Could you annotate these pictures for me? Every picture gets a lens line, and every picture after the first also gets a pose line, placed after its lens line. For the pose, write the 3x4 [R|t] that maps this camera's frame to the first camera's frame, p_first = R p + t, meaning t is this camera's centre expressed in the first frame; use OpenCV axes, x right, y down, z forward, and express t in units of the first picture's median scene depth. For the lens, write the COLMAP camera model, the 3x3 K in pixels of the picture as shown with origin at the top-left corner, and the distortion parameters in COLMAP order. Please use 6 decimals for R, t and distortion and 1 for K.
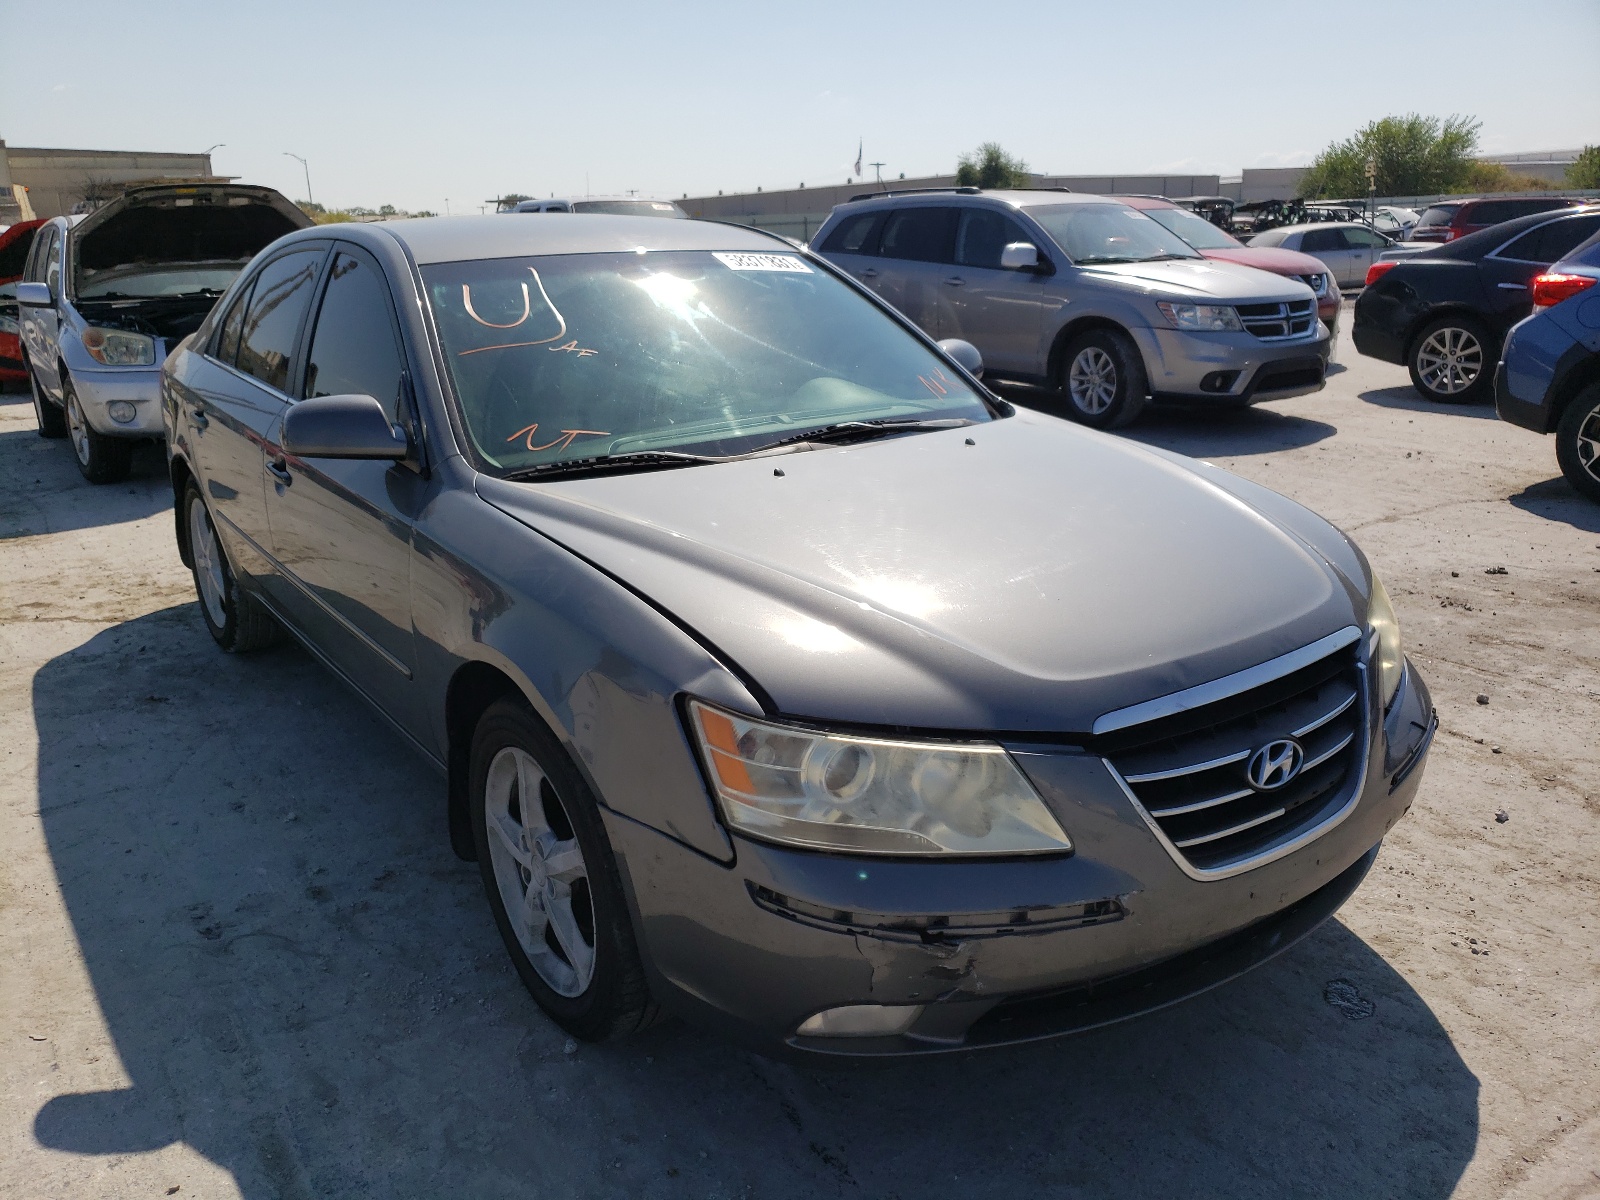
lens RADIAL K [[1443.5, 0, 800.0], [0, 1443.5, 600.0], [0, 0, 1]] dist [0.003780, -0.002834]
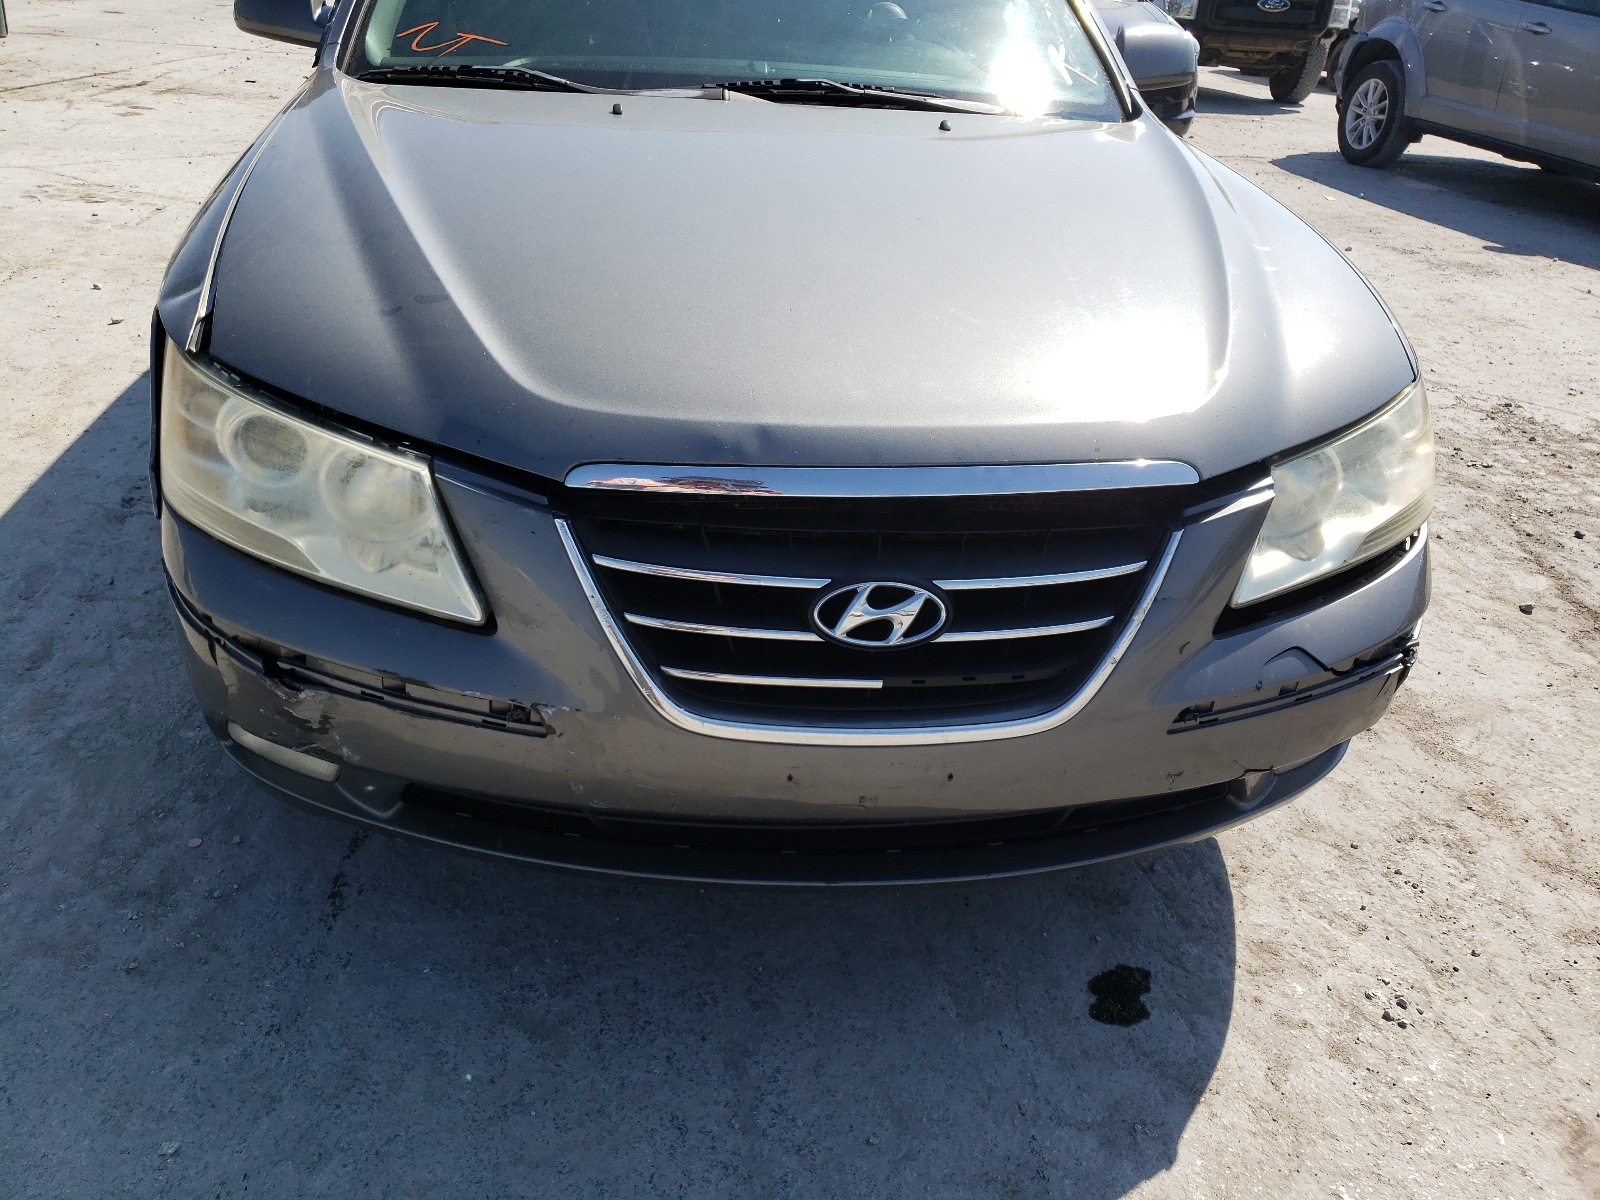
lens RADIAL K [[1443.5, 0, 800.0], [0, 1443.5, 600.0], [0, 0, 1]] dist [0.003780, -0.002834]
pose [[0.852100, 0.285753, -0.438488, 0.636503], [-0.205185, 0.953120, 0.222399, -0.038251], [0.481482, -0.099535, 0.870786, 0.421465]]
